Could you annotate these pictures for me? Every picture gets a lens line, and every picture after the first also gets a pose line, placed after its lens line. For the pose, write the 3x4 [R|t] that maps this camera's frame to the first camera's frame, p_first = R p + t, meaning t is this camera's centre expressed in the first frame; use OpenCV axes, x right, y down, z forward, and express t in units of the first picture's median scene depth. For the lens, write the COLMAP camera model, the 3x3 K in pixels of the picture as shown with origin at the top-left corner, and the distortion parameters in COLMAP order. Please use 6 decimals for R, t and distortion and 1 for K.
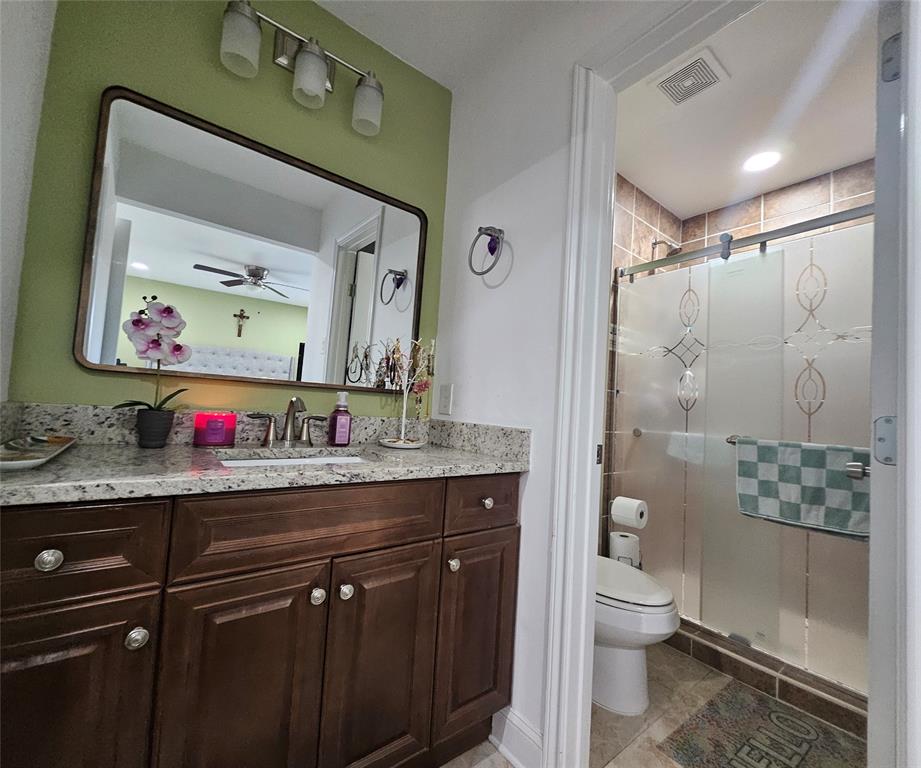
lens RADIAL K [[402.0, 0, 461.4], [0, 402.0, 387.0], [0, 0, 1]] dist [0.000203, -0.000789]
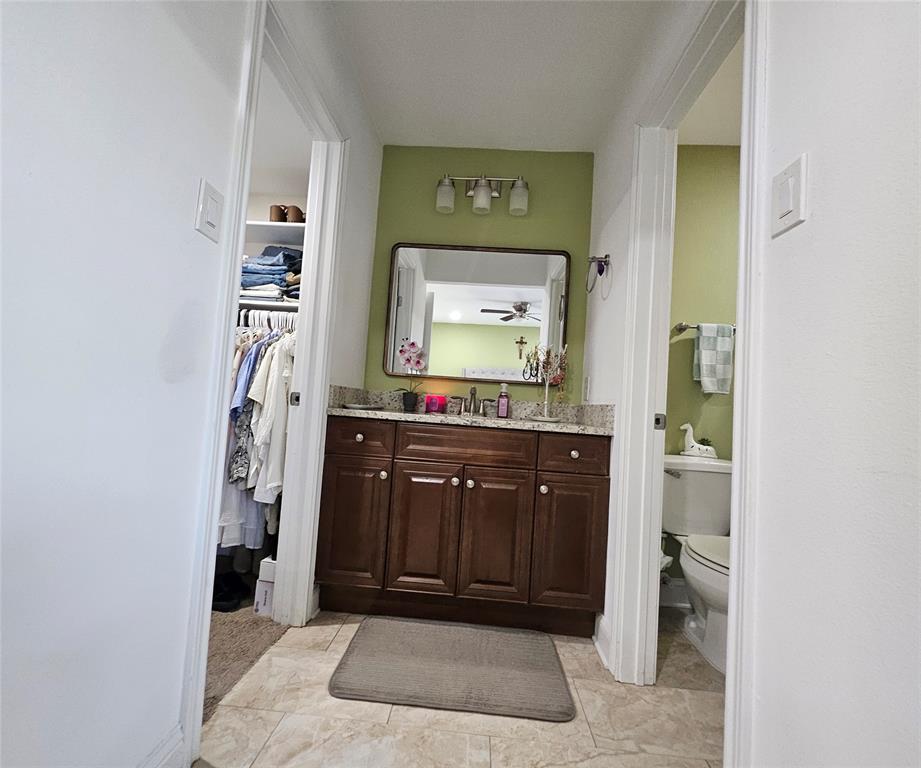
lens RADIAL K [[402.0, 0, 461.4], [0, 402.0, 387.0], [0, 0, 1]] dist [0.000203, -0.000789]
pose [[0.753839, -0.040115, -0.655833, 0.682197], [0.011382, 0.998782, -0.048010, 0.110770], [0.656960, 0.028727, 0.753378, -0.328113]]
